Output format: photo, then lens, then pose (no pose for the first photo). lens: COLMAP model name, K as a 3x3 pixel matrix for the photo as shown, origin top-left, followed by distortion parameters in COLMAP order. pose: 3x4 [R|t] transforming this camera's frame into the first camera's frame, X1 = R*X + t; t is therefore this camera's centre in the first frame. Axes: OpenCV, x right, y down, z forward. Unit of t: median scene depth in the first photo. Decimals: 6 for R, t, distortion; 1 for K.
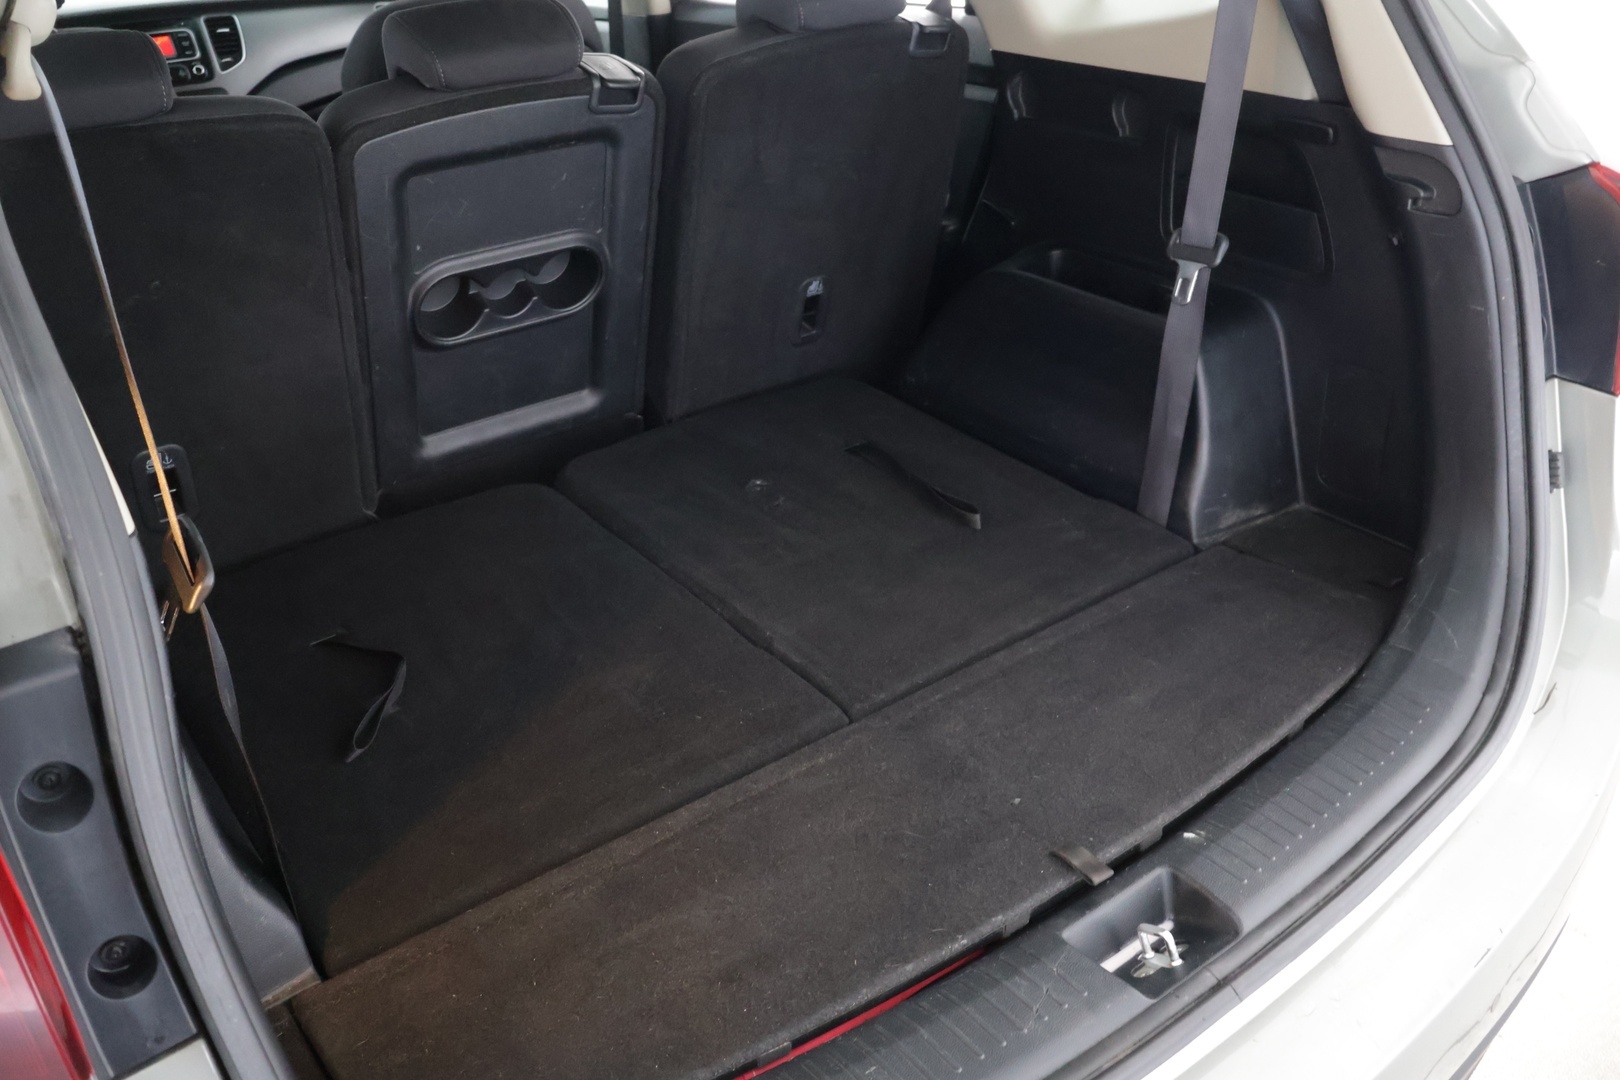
lens RADIAL K [[1321.3, 0, 810.0], [0, 1321.3, 540.0], [0, 0, 1]] dist [0.000639, 0.001563]
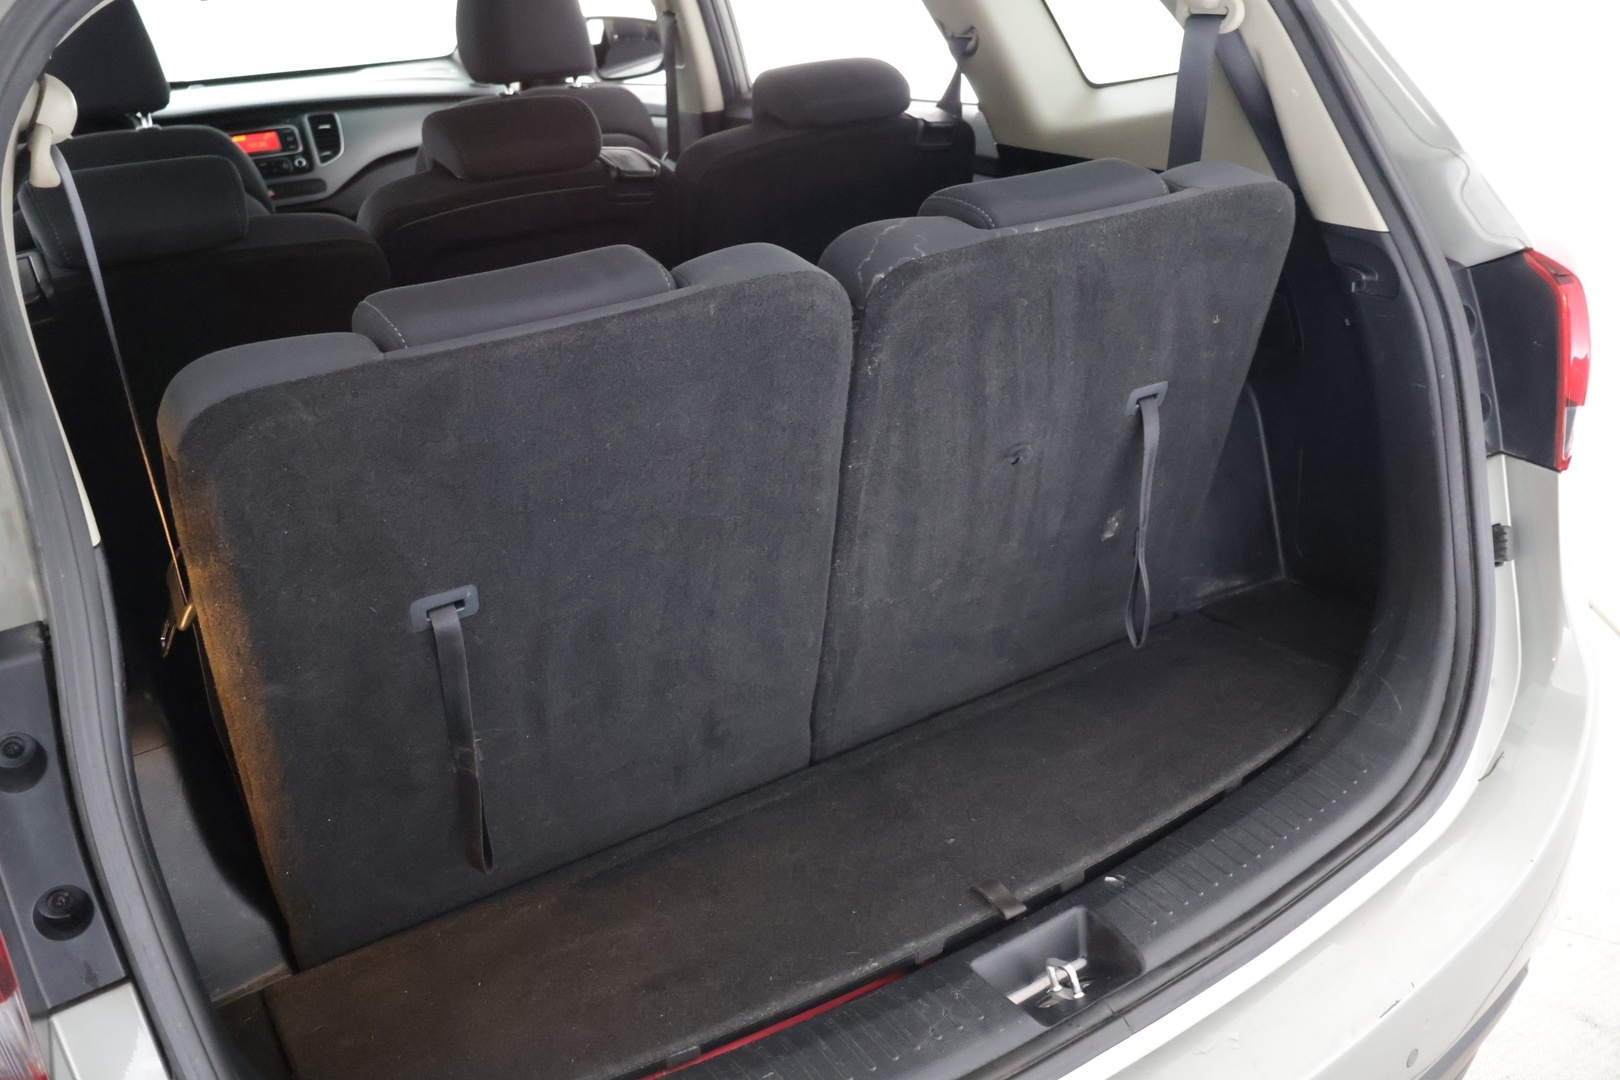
lens RADIAL K [[1320.9, 0, 810.0], [0, 1320.9, 540.0], [0, 0, 1]] dist [0.001456, 0.006284]
pose [[0.996440, 0.022376, -0.081286, 0.125875], [-0.027443, 0.997713, -0.061772, 0.026095], [0.079718, 0.063783, 0.994775, -0.074634]]
